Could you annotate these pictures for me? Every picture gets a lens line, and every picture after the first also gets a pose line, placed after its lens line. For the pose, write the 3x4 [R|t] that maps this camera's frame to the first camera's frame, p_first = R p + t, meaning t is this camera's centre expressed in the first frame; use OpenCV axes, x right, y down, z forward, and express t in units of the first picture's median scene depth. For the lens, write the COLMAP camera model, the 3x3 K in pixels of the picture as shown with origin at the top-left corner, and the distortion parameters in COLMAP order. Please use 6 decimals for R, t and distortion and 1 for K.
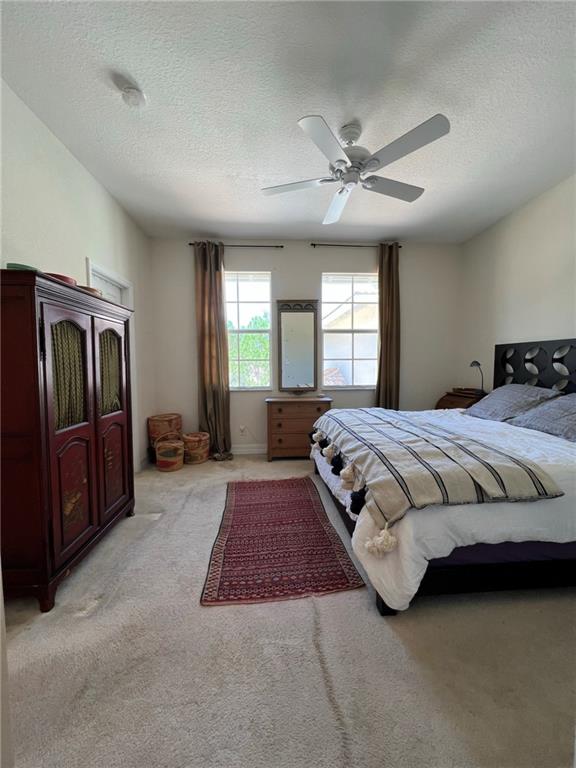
lens RADIAL K [[308.4, 0, 288.0], [0, 308.4, 384.0], [0, 0, 1]] dist [0.000363, 0.000142]
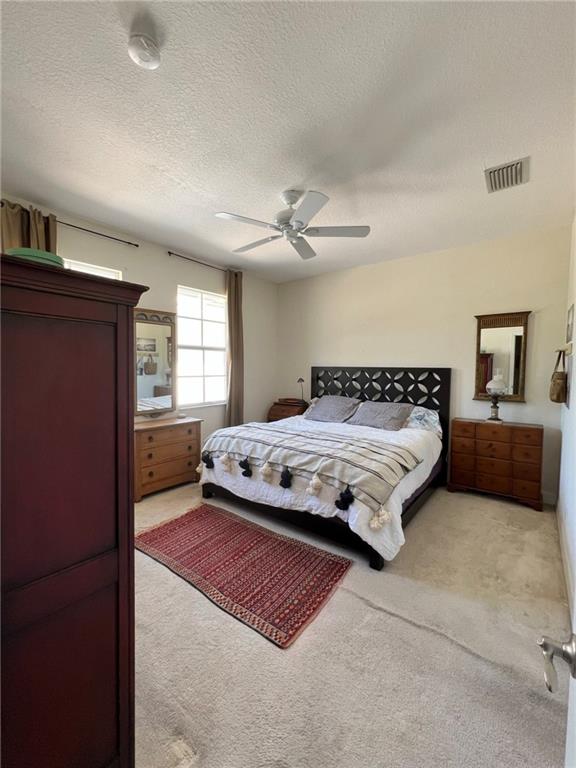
lens RADIAL K [[317.2, 0, 288.0], [0, 317.2, 384.0], [0, 0, 1]] dist [-0.000482, 0.000100]
pose [[0.668148, -0.029275, 0.743452, -0.434962], [0.036359, 0.999317, 0.006674, -0.060004], [-0.743139, 0.022572, 0.668756, 0.127199]]
